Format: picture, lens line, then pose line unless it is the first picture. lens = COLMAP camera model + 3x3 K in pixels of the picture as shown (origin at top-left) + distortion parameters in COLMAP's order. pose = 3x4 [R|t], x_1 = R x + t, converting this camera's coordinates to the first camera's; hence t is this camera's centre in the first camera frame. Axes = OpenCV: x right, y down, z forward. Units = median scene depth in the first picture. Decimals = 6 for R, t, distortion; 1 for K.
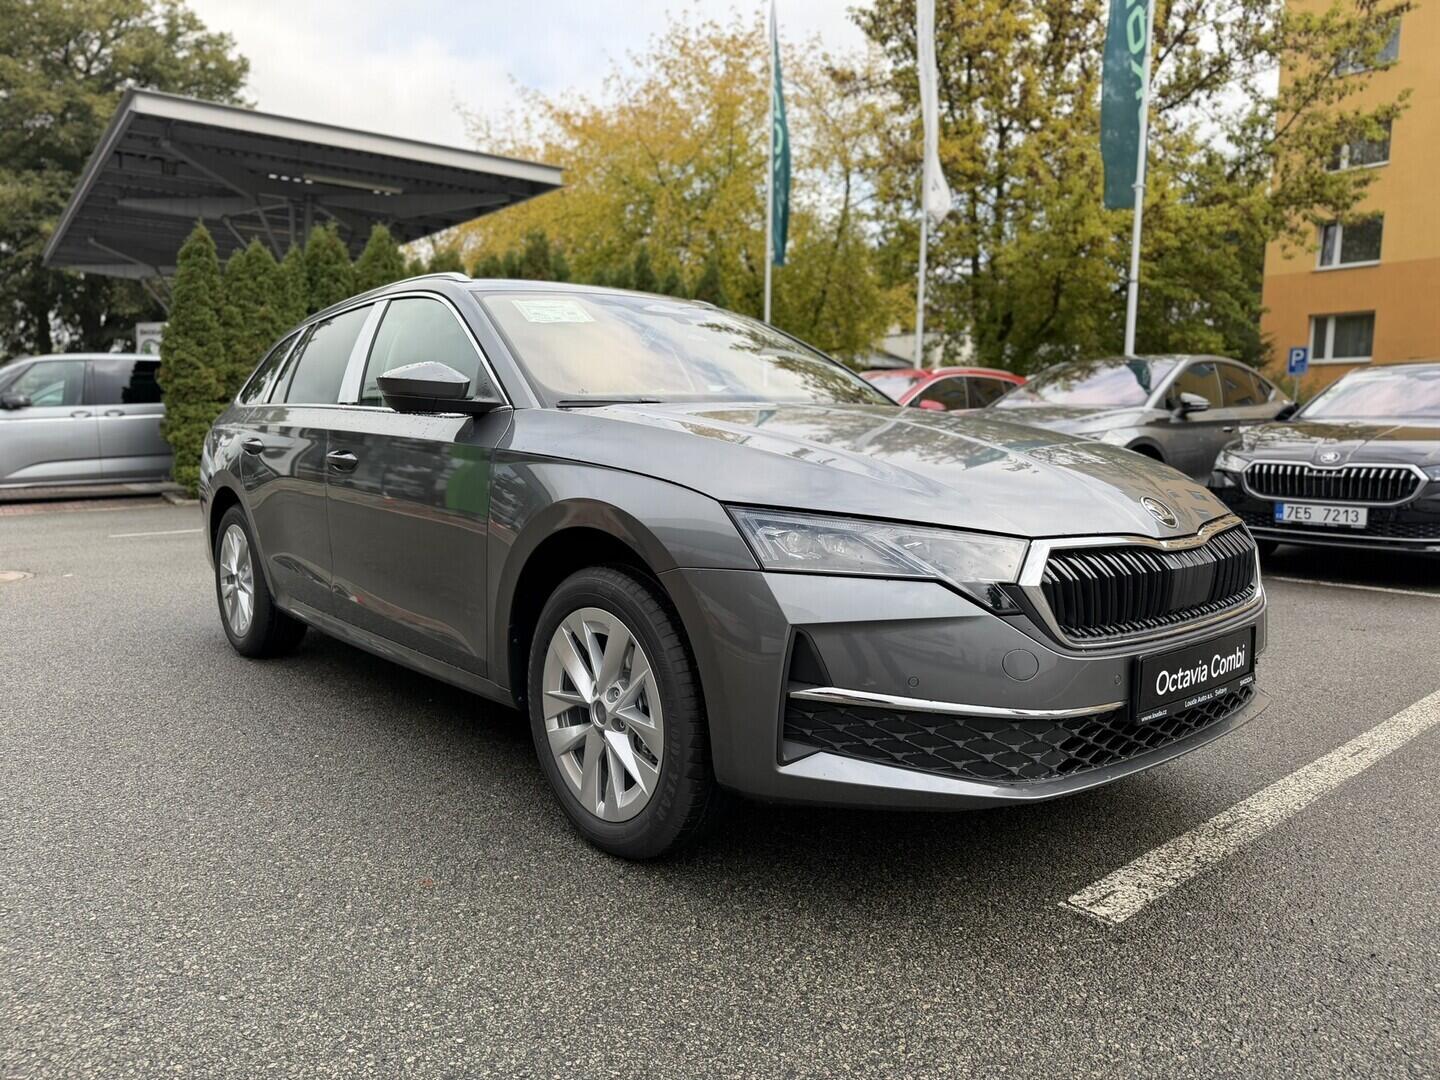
lens RADIAL K [[1003.1, 0, 720.0], [0, 1003.1, 540.0], [0, 0, 1]] dist [0.012816, -0.033575]
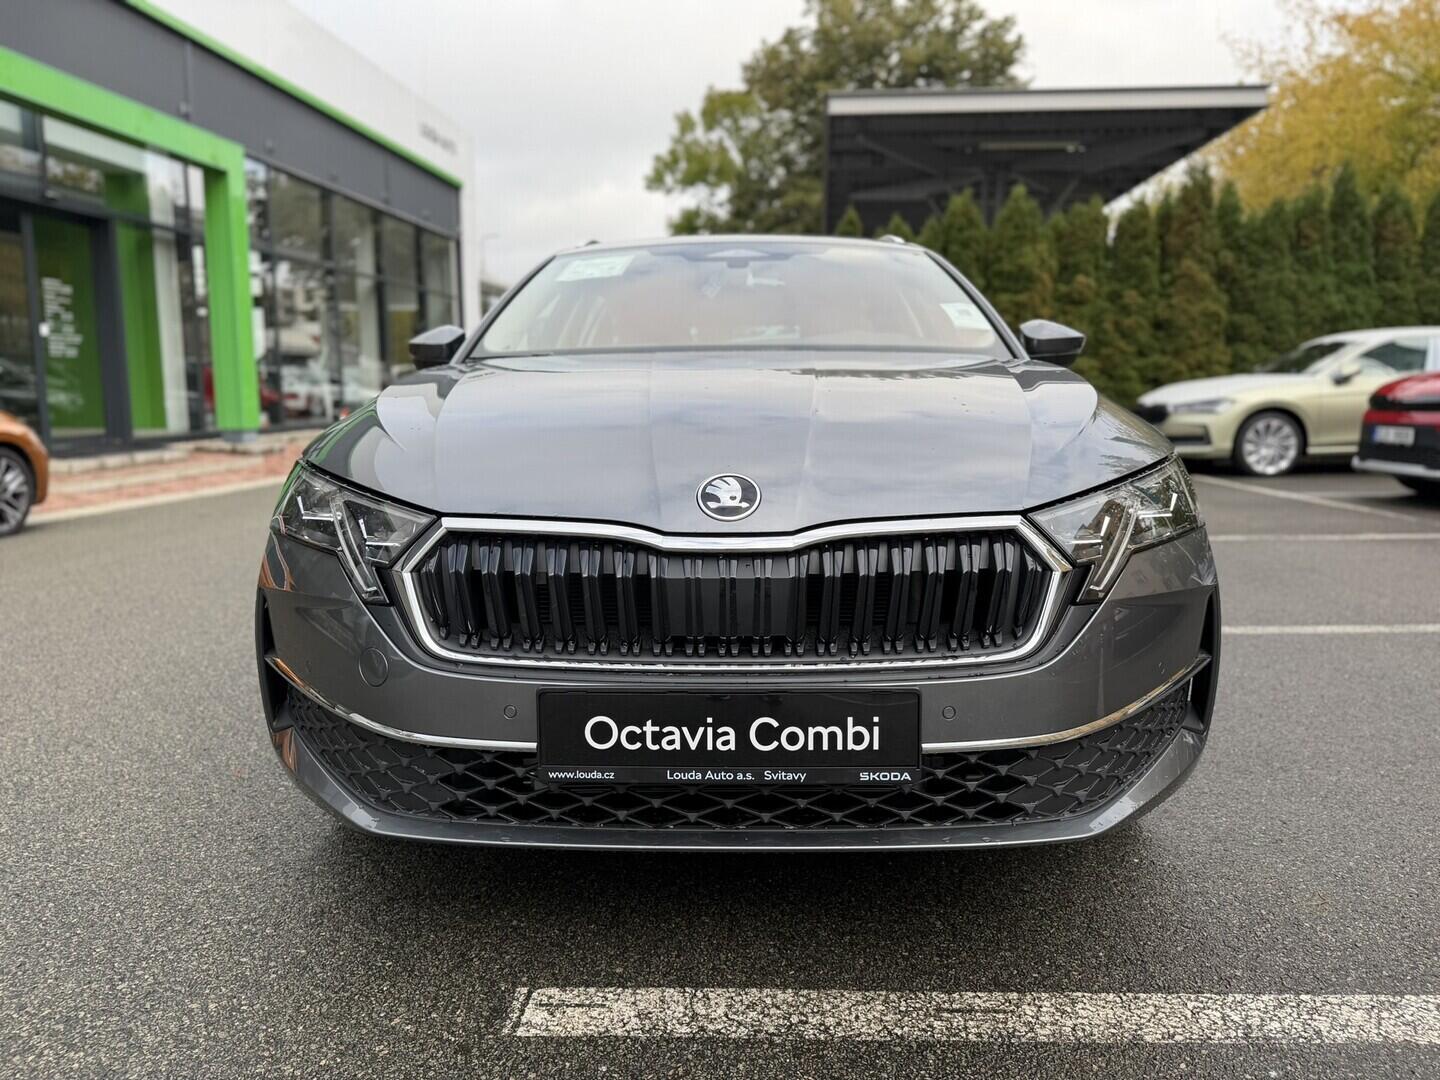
lens RADIAL K [[1017.6, 0, 722.1], [0, 1017.6, 519.5], [0, 0, 1]] dist [0.004626, -0.003009]
pose [[0.747078, 0.073750, -0.660632, 0.735169], [-0.066165, 0.997141, 0.036492, -0.029709], [0.661435, 0.016448, 0.749822, 0.393254]]
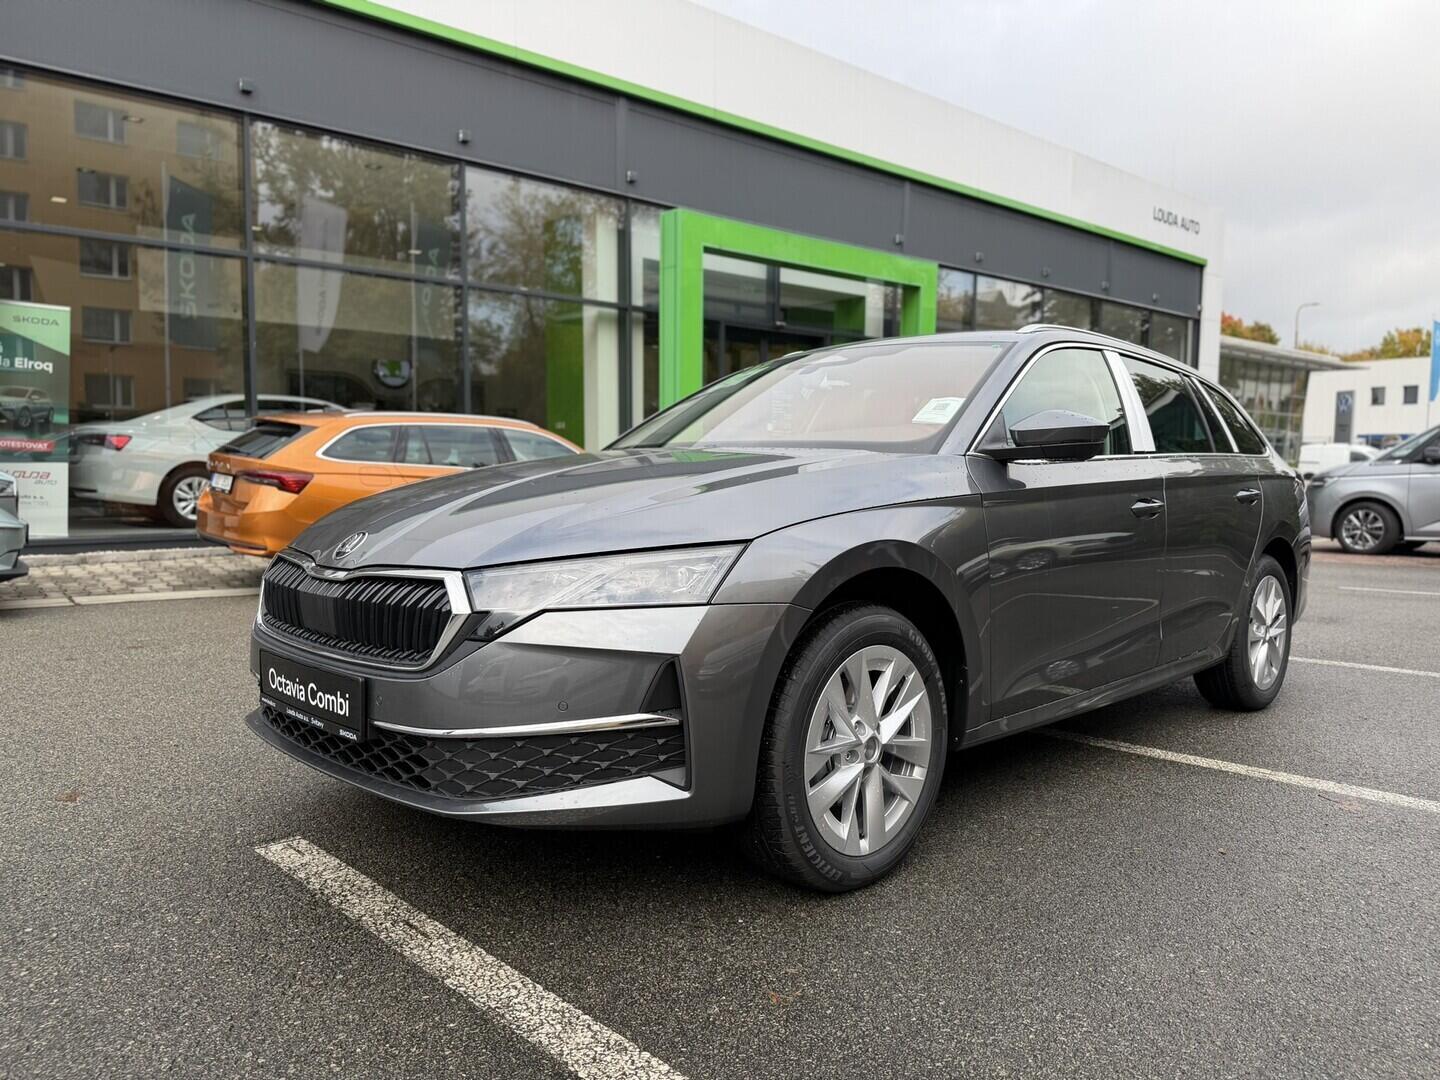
lens RADIAL K [[1003.1, 0, 720.0], [0, 1003.1, 540.0], [0, 0, 1]] dist [0.012816, -0.033575]
pose [[0.083931, 0.061162, -0.994593, 1.273755], [-0.117226, 0.991790, 0.051097, -0.111871], [0.989552, 0.112304, 0.090412, 1.067304]]
